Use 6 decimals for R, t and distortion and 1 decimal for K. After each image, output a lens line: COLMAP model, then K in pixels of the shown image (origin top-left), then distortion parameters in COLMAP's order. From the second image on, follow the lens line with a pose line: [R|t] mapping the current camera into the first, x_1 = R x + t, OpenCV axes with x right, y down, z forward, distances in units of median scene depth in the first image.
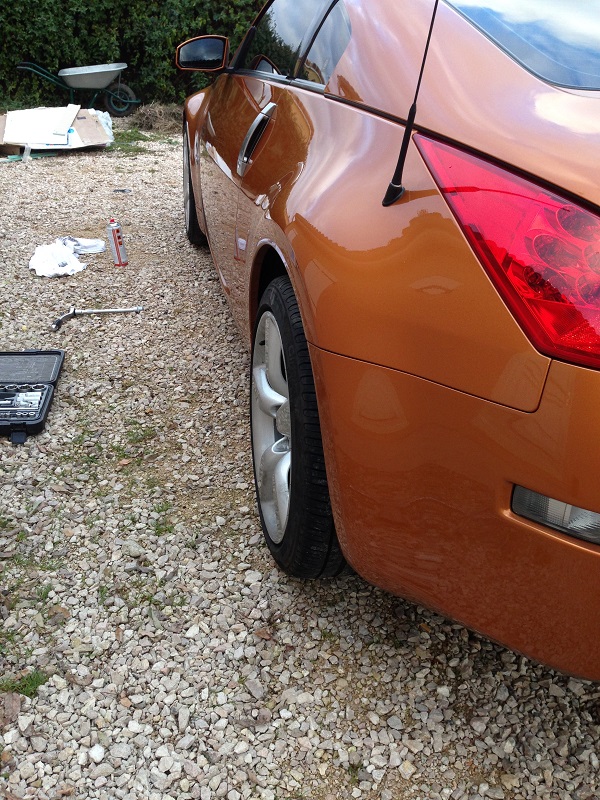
lens RADIAL K [[756.3, 0, 300.0], [0, 756.3, 400.0], [0, 0, 1]] dist [0.084192, -0.183698]
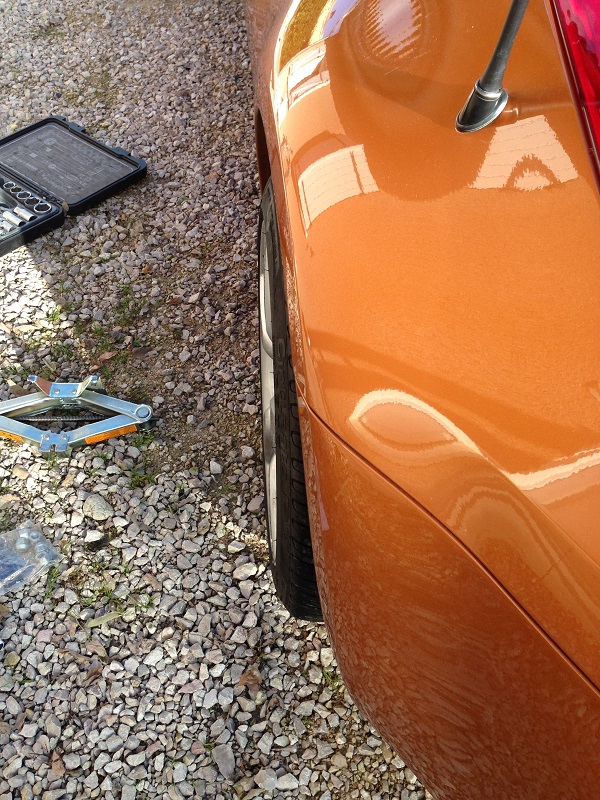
lens RADIAL K [[756.3, 0, 300.0], [0, 756.3, 400.0], [0, 0, 1]] dist [0.084192, -0.183698]
pose [[0.991854, 0.066535, -0.108621, 0.069140], [-0.022777, 0.931637, 0.362677, -0.217909], [0.125326, -0.357248, 0.925563, 0.390050]]
